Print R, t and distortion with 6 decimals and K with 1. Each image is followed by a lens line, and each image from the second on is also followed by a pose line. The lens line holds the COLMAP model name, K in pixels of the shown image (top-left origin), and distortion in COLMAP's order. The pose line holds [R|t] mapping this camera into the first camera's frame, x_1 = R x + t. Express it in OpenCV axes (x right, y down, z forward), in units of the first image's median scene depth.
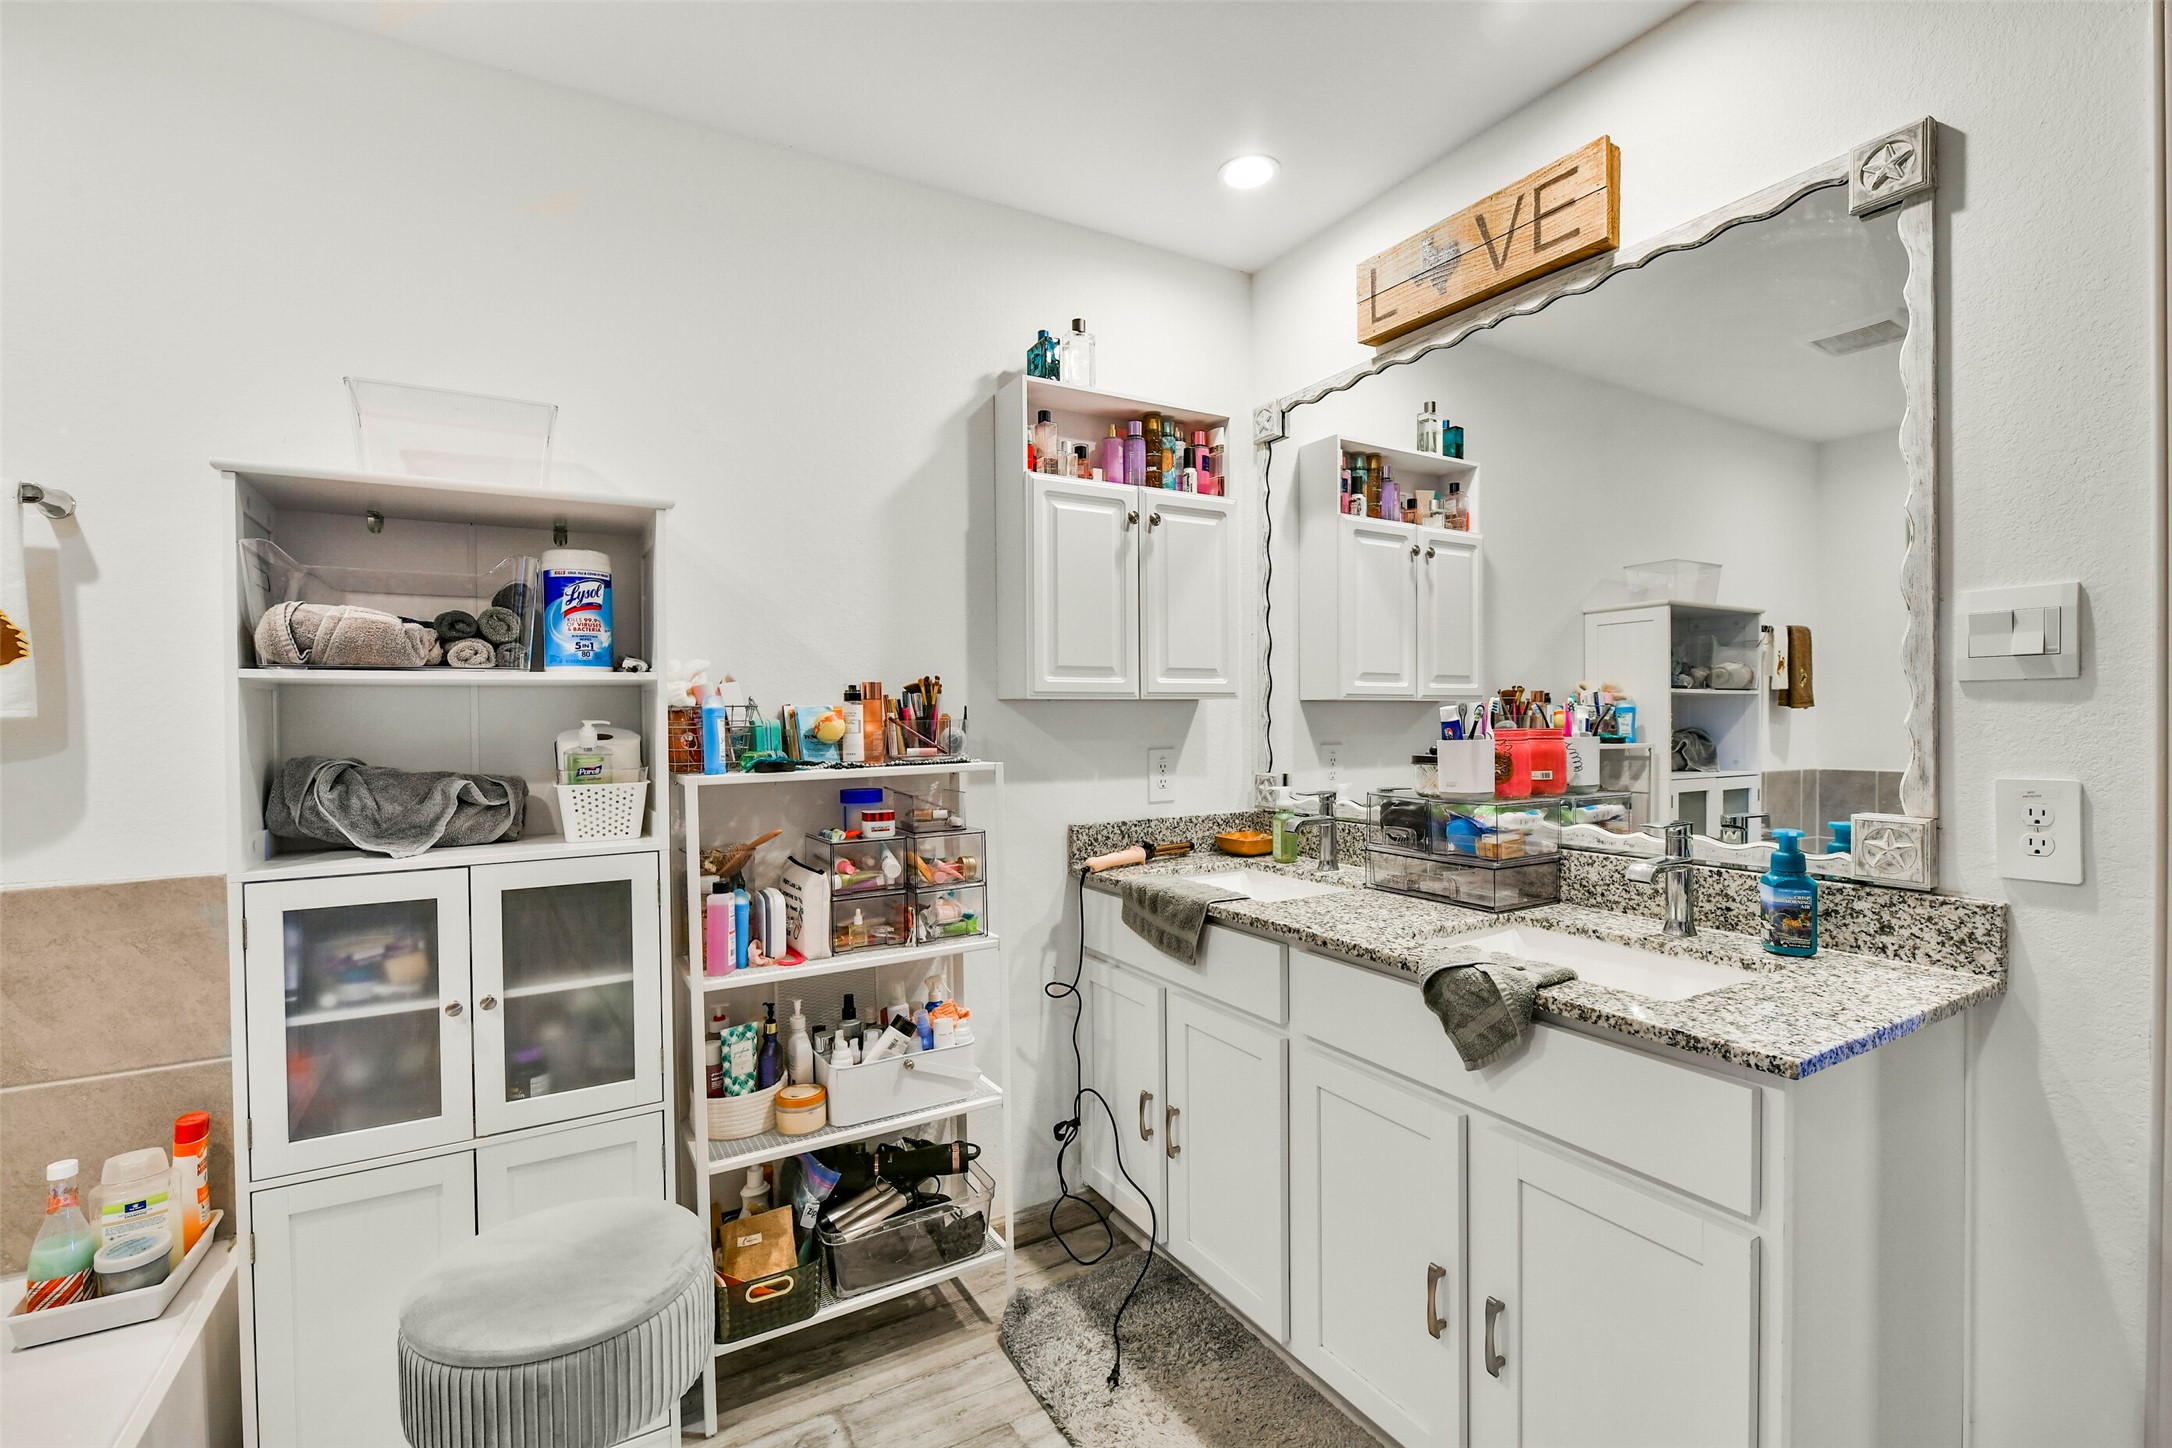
lens RADIAL K [[991.6, 0, 1048.4], [0, 991.6, 705.5], [0, 0, 1]] dist [-0.010519, -0.000666]
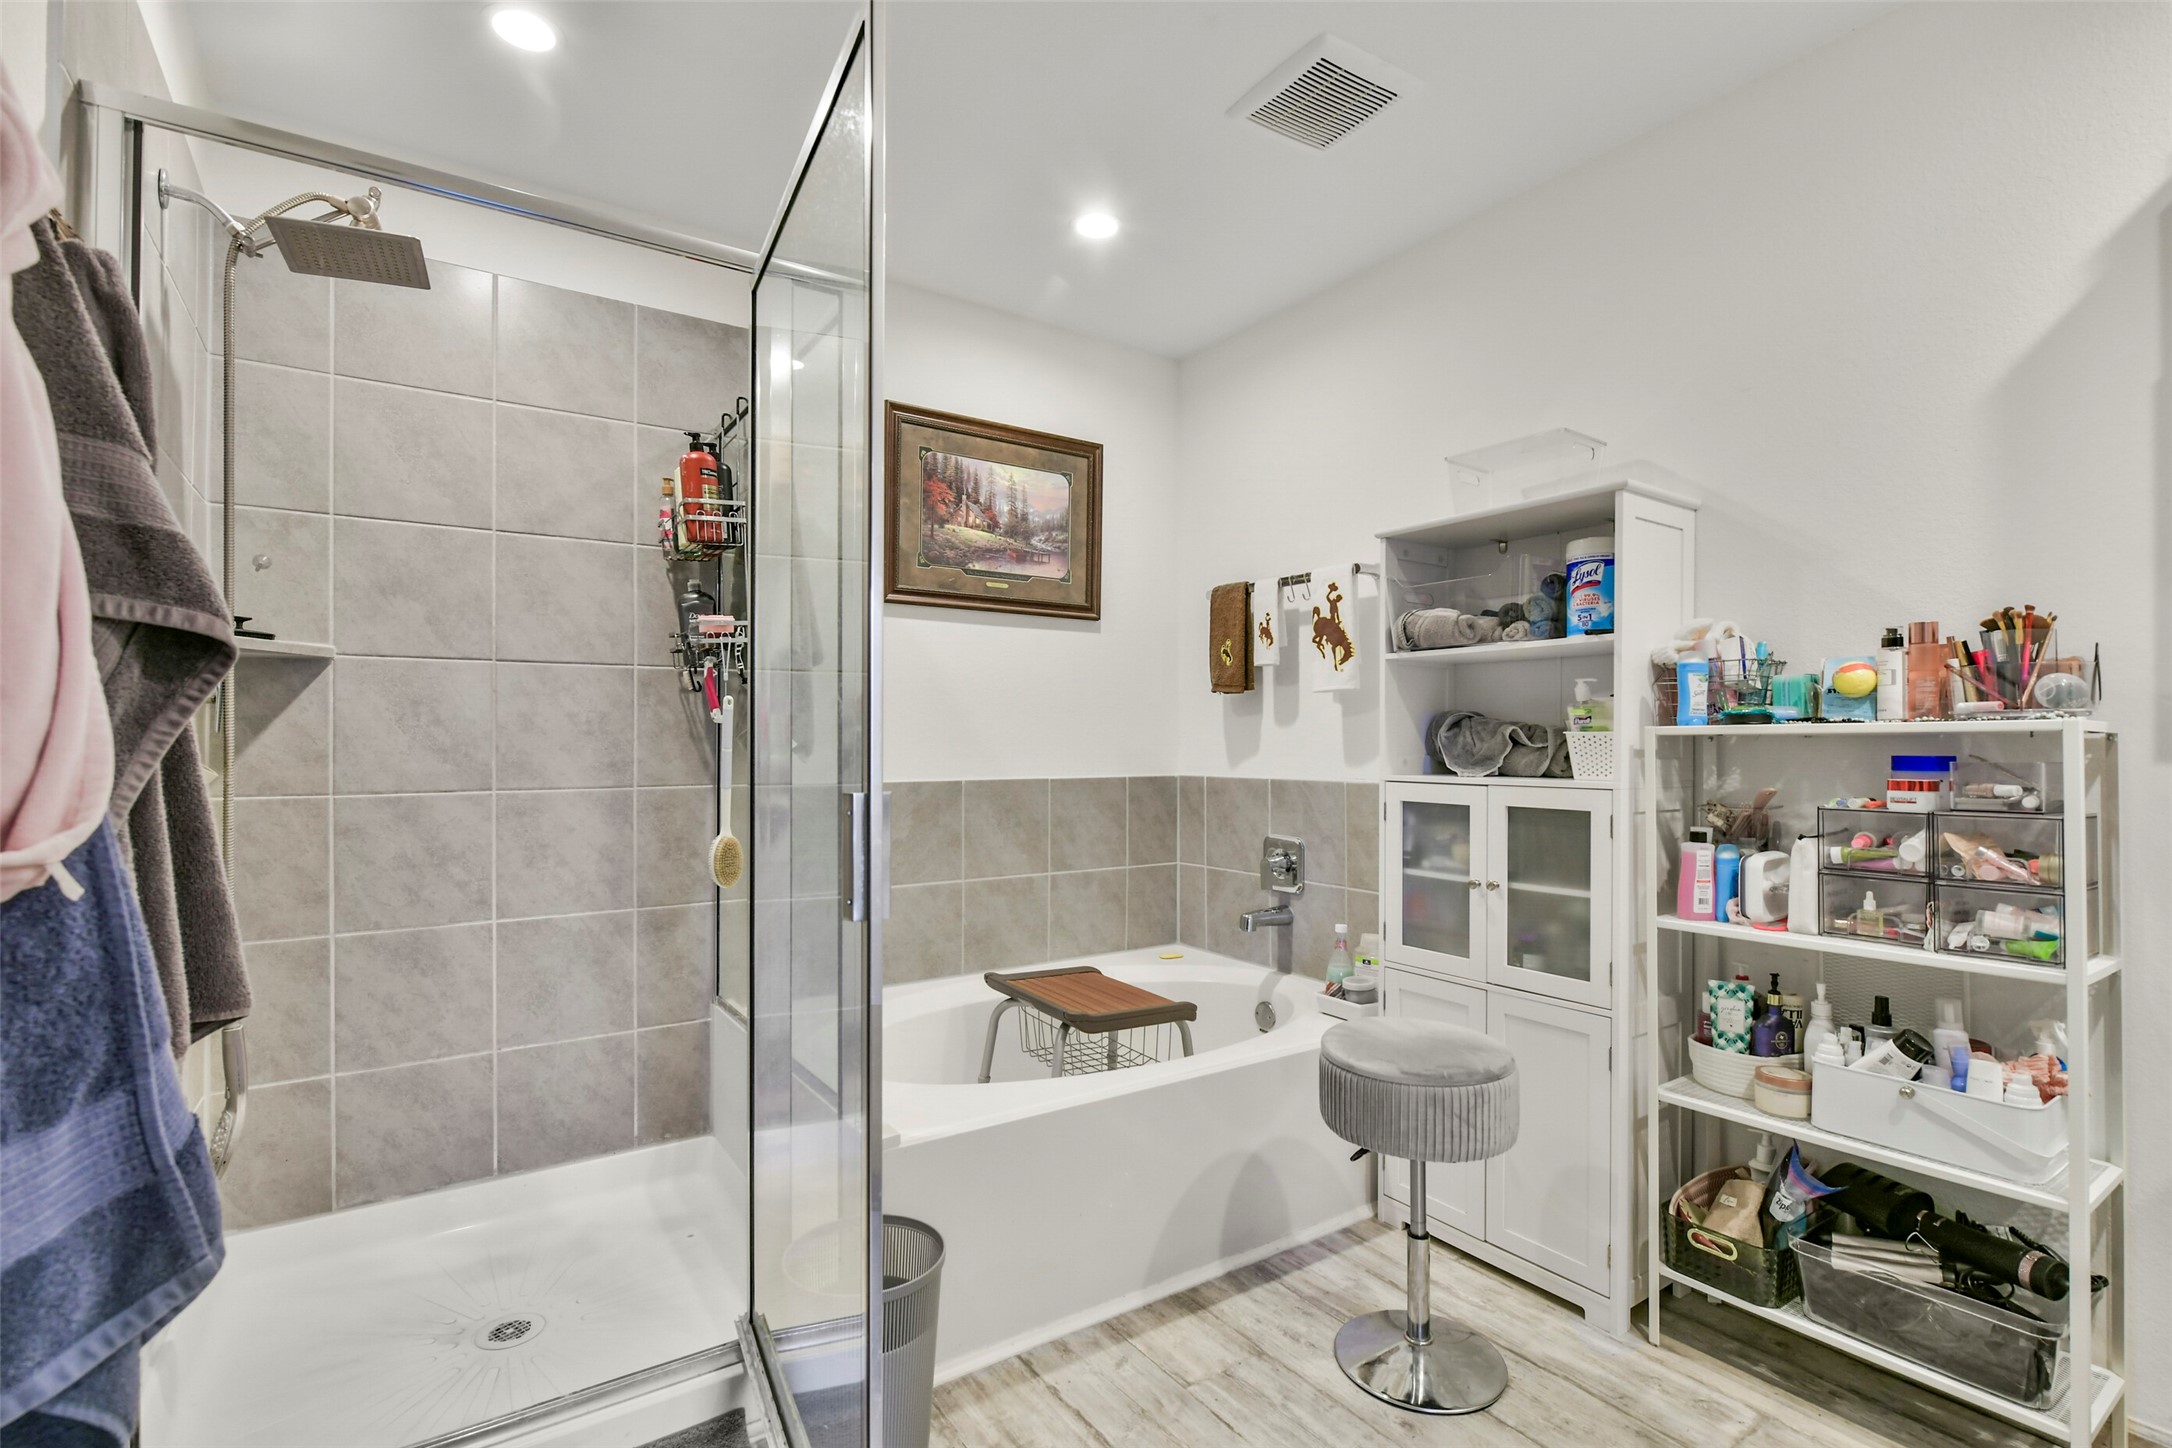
lens RADIAL K [[991.6, 0, 1050.6], [0, 991.6, 714.1], [0, 0, 1]] dist [-0.010519, -0.000666]
pose [[0.034215, -0.014299, -0.999312, 0.661072], [-0.003072, 0.999891, -0.014412, 0.071848], [0.999410, 0.003563, 0.034168, 0.287393]]
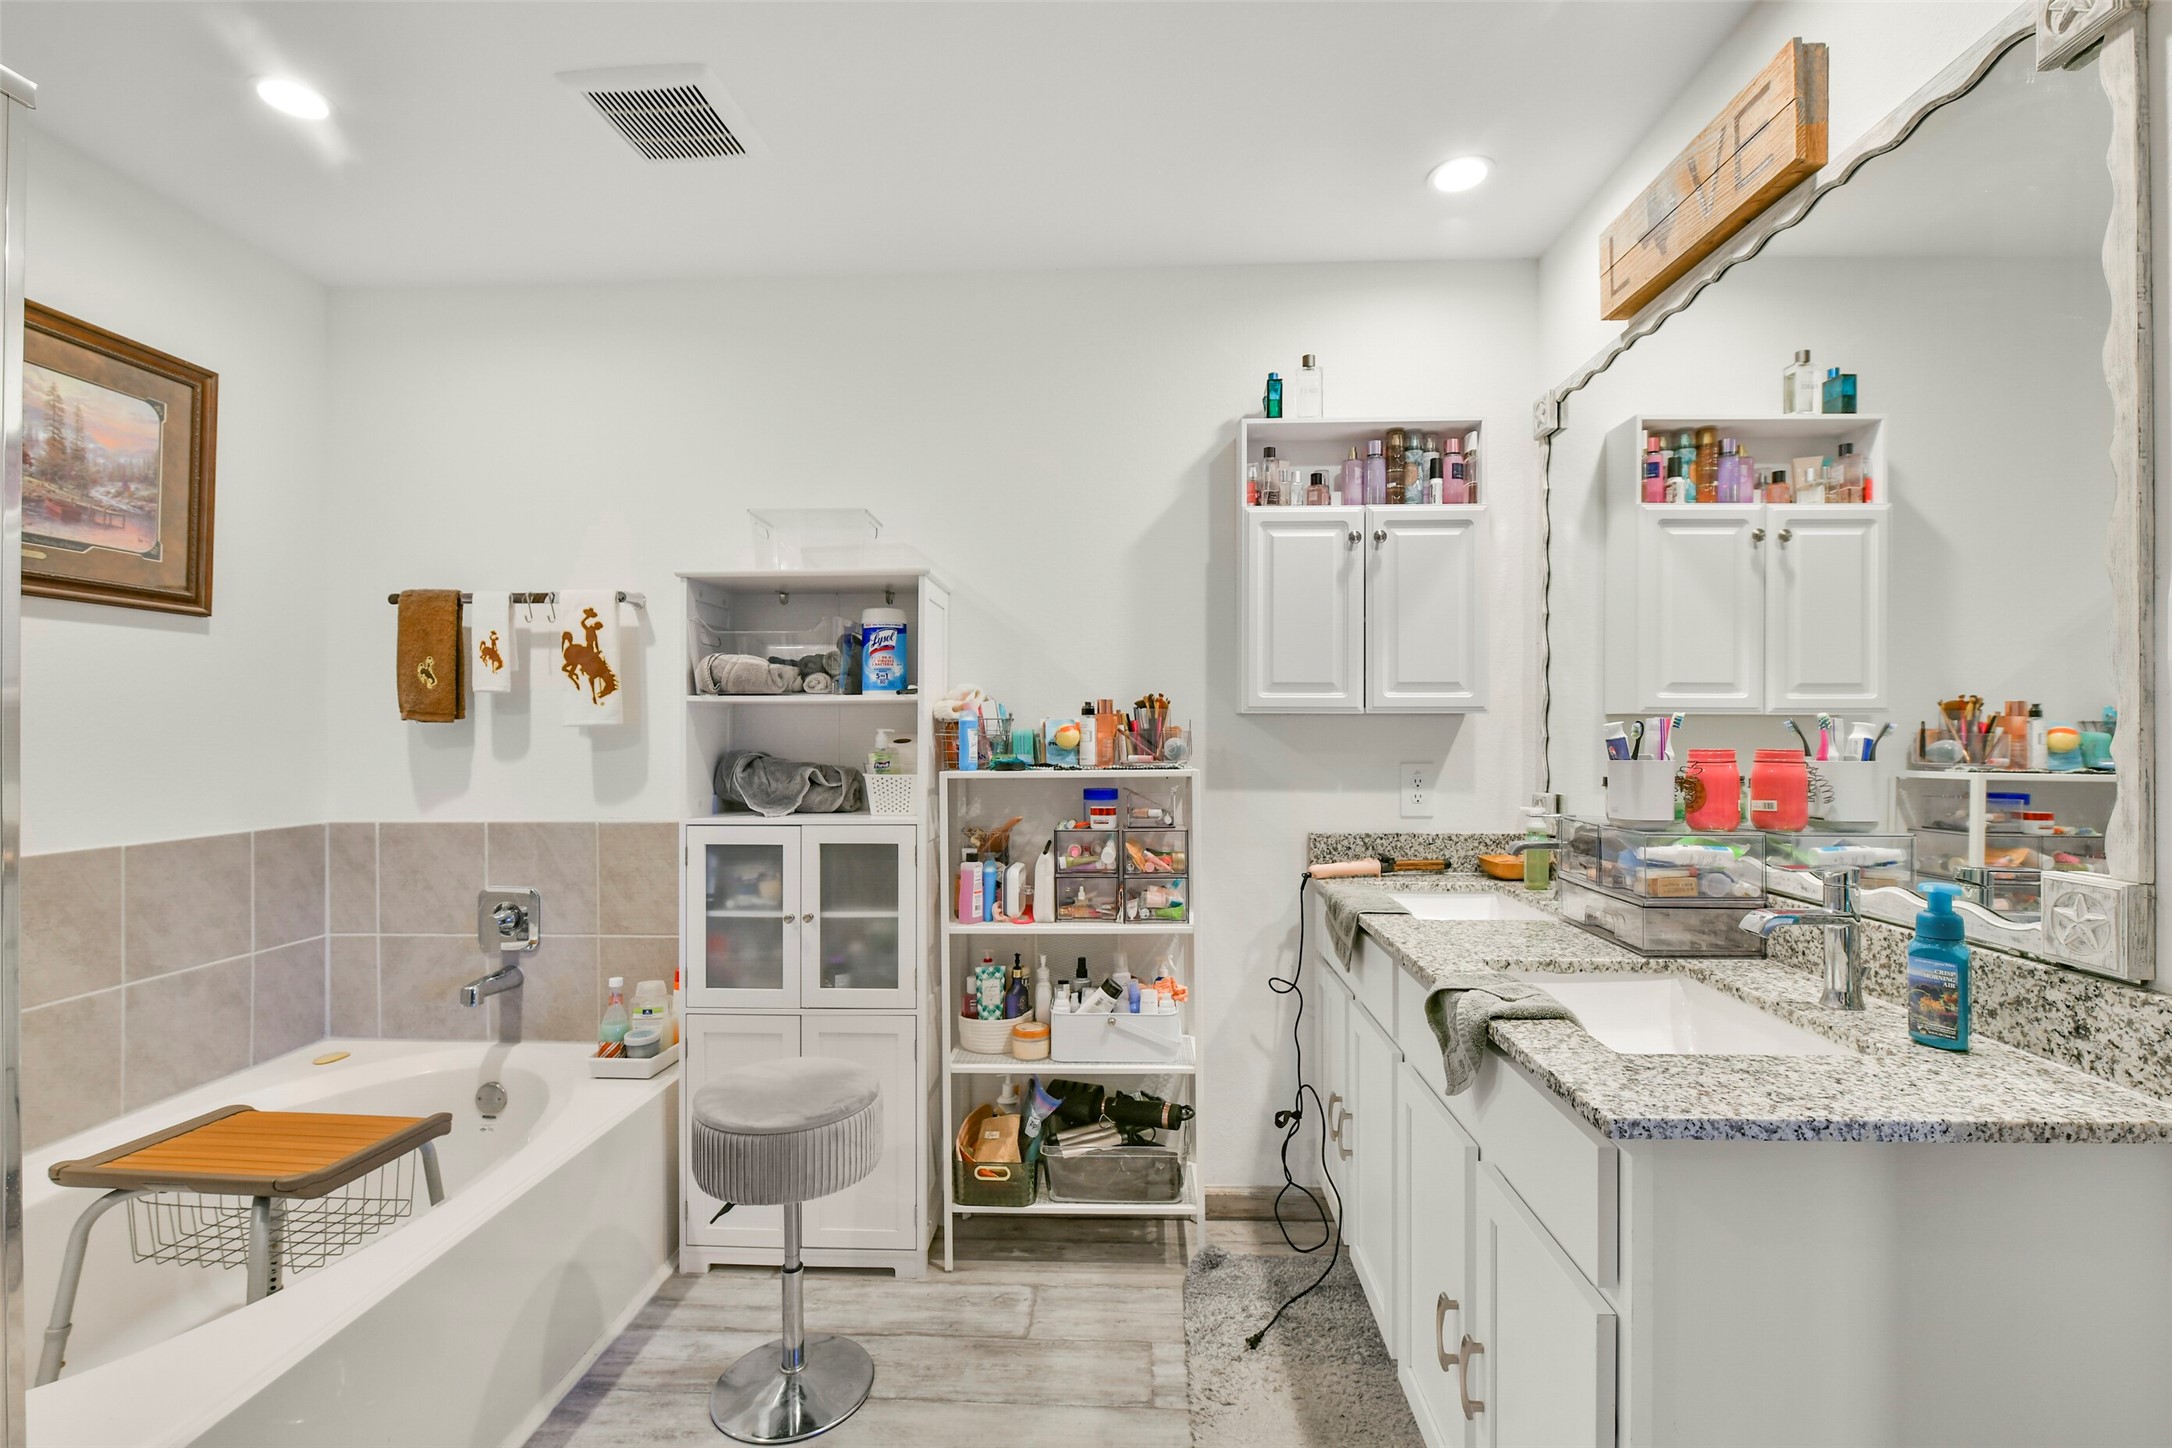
lens RADIAL K [[991.6, 0, 1065.6], [0, 991.6, 698.5], [0, 0, 1]] dist [-0.010519, -0.000666]
pose [[0.829672, -0.007613, -0.558199, 0.498188], [-0.002476, 0.999847, -0.017317, -0.004064], [0.558245, 0.015750, 0.829527, -0.022885]]
